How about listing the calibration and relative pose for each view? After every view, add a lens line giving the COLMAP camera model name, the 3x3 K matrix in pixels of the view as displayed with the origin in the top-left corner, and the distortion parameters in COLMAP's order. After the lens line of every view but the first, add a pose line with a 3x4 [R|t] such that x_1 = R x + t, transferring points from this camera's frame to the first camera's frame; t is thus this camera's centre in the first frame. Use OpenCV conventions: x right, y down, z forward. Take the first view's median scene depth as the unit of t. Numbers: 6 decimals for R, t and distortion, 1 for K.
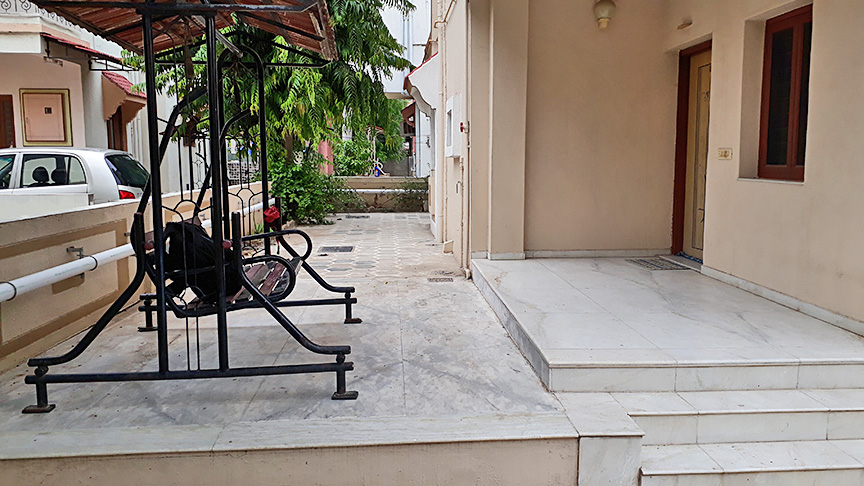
lens RADIAL K [[687.4, 0, 434.0], [0, 687.4, 242.1], [0, 0, 1]] dist [0.011141, -0.007548]
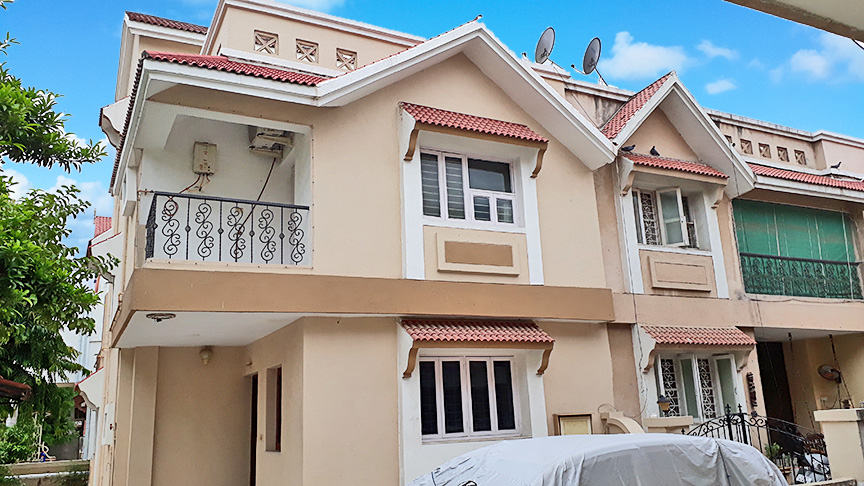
lens RADIAL K [[687.4, 0, 434.7], [0, 687.4, 241.5], [0, 0, 1]] dist [0.011141, -0.007548]
pose [[0.911740, 0.063725, 0.405795, 0.024785], [0.092981, 0.930234, -0.354992, 0.034646], [-0.400106, 0.361392, 0.842206, -0.396523]]
